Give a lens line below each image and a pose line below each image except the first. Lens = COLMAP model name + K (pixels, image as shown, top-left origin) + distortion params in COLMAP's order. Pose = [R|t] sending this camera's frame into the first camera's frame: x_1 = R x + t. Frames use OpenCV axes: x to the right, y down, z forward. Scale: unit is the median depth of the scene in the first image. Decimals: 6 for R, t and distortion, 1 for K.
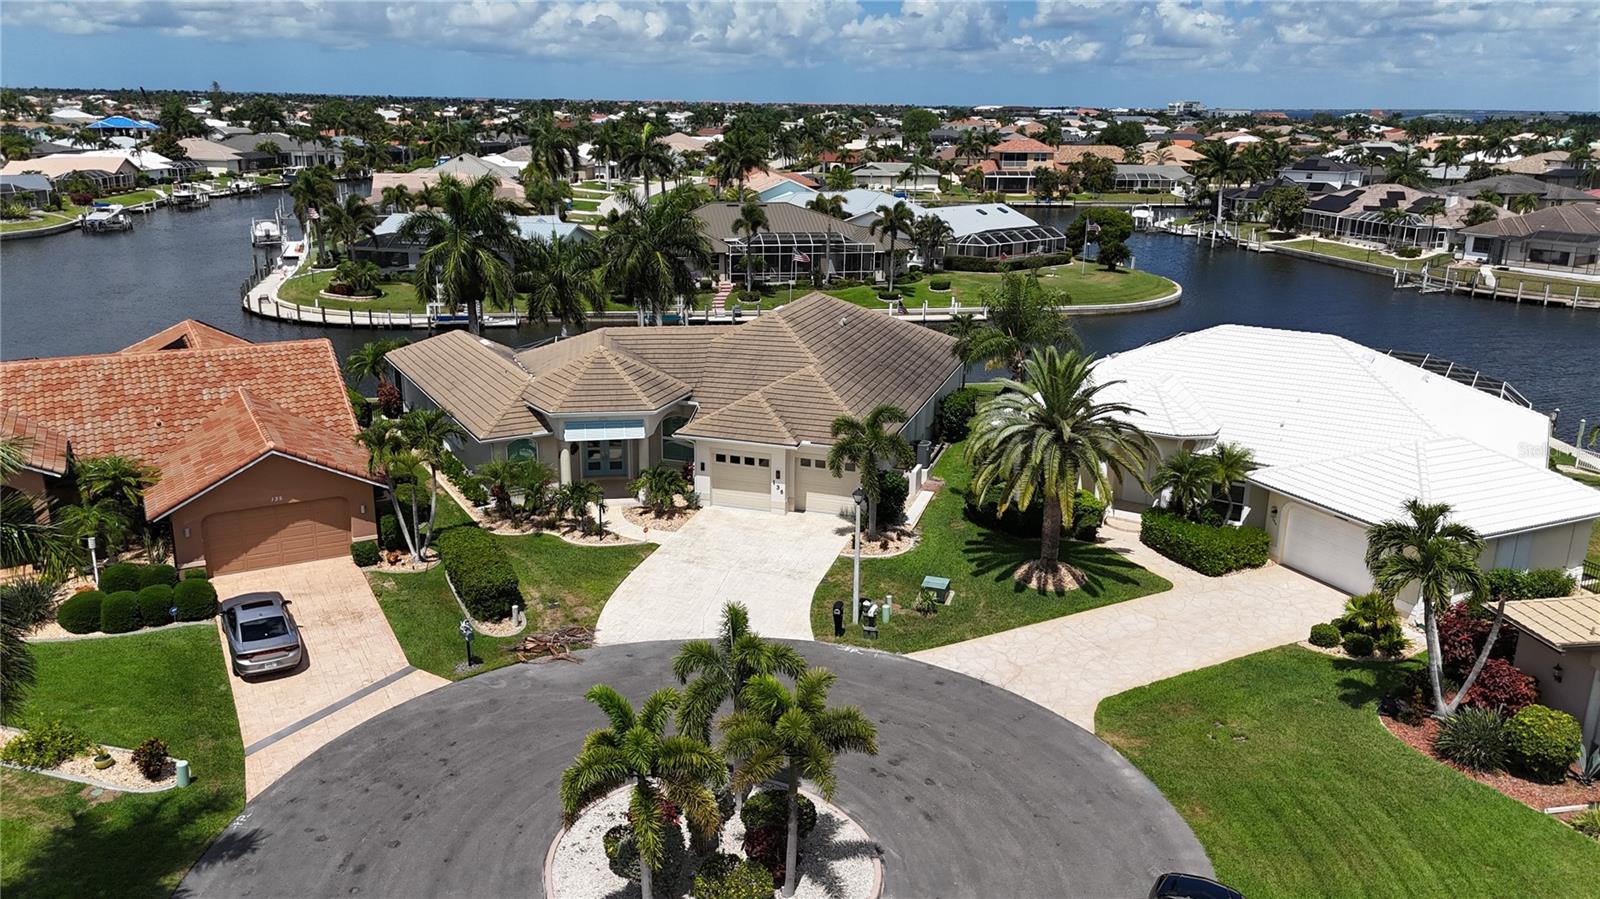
lens RADIAL K [[1182.9, 0, 798.0], [0, 1182.9, 446.6], [0, 0, 1]] dist [0.065383, -0.065190]
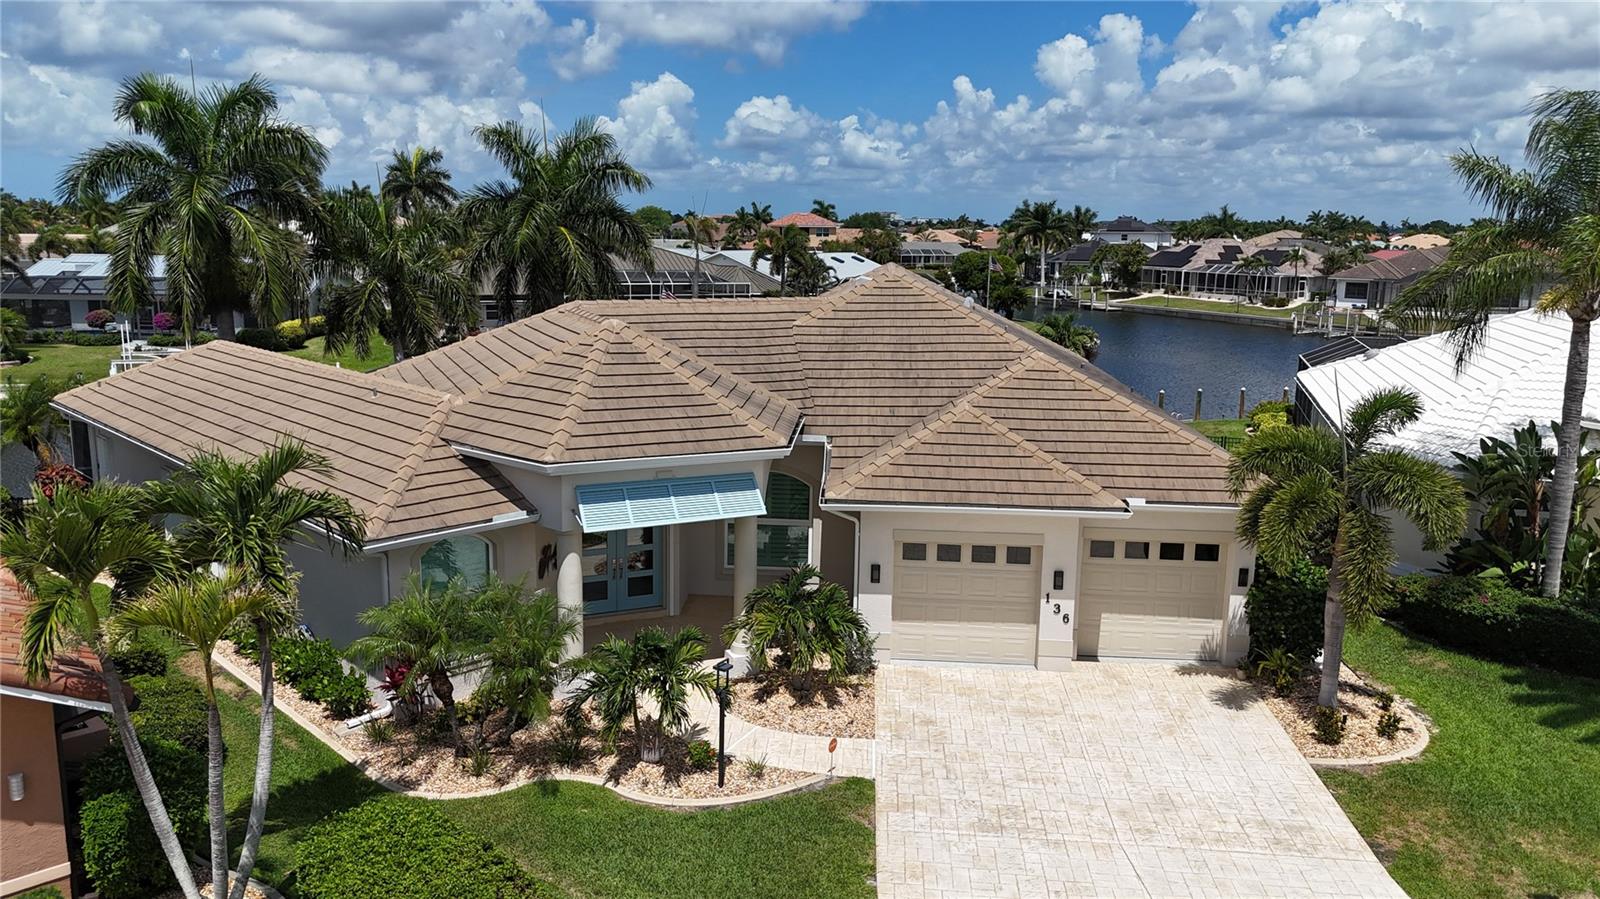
lens RADIAL K [[1182.9, 0, 796.3], [0, 1182.9, 438.2], [0, 0, 1]] dist [0.065383, -0.065190]
pose [[0.970166, -0.043301, 0.238545, -0.214588], [0.066619, 0.993660, -0.090568, 0.004516], [-0.233111, 0.103757, 0.966899, 0.575673]]
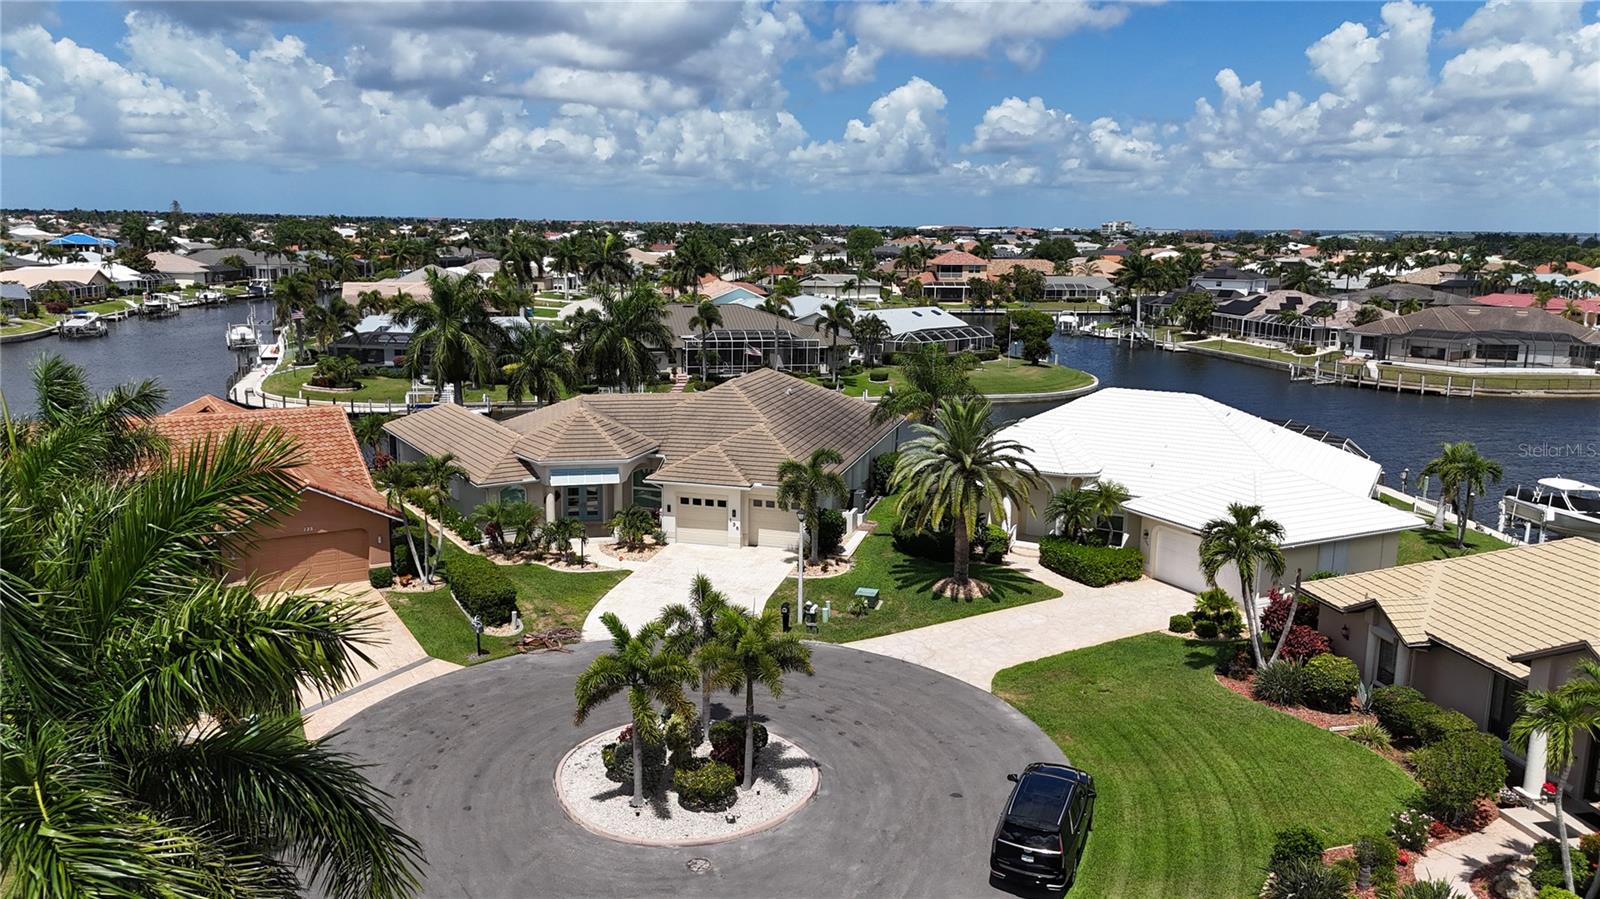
lens RADIAL K [[1182.9, 0, 797.8], [0, 1182.9, 448.2], [0, 0, 1]] dist [0.065383, -0.065190]
pose [[0.999103, -0.007561, 0.041666, -0.001840], [0.011429, 0.995564, -0.093395, 0.068559], [-0.040775, 0.093787, 0.994757, -0.171320]]
